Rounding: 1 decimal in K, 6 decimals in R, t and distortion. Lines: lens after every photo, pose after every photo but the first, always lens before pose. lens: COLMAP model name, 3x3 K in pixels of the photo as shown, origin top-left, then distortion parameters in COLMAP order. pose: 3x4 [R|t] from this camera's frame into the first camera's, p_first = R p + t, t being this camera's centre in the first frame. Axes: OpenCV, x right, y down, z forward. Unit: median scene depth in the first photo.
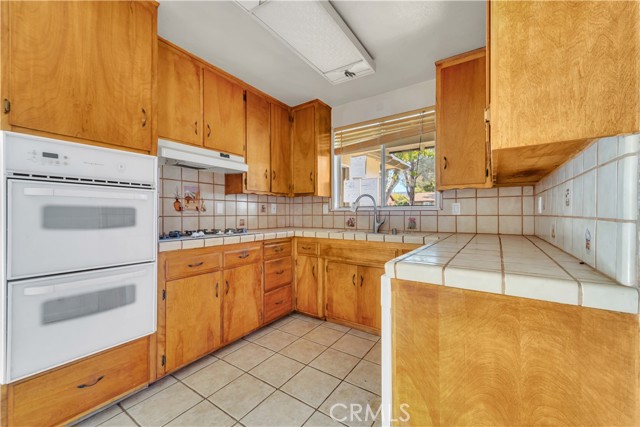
lens RADIAL K [[255.7, 0, 322.7], [0, 255.7, 214.5], [0, 0, 1]] dist [0.007606, 0.000160]
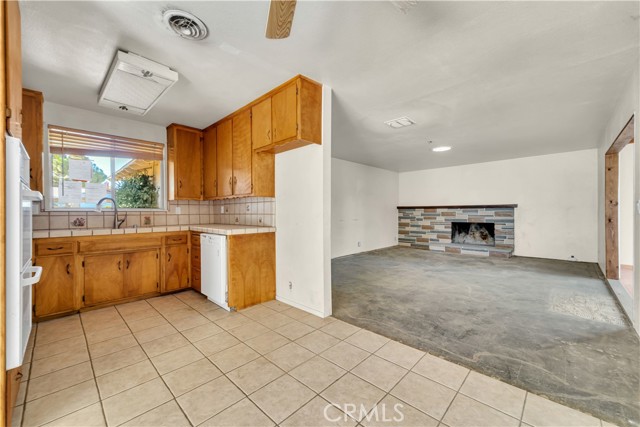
lens RADIAL K [[255.7, 0, 319.2], [0, 255.7, 213.6], [0, 0, 1]] dist [0.007606, 0.000160]
pose [[0.180506, 0.000292, 0.983574, -0.954723], [0.008268, 0.999964, -0.001814, 0.006985], [-0.983539, 0.008460, 0.180497, -0.213380]]
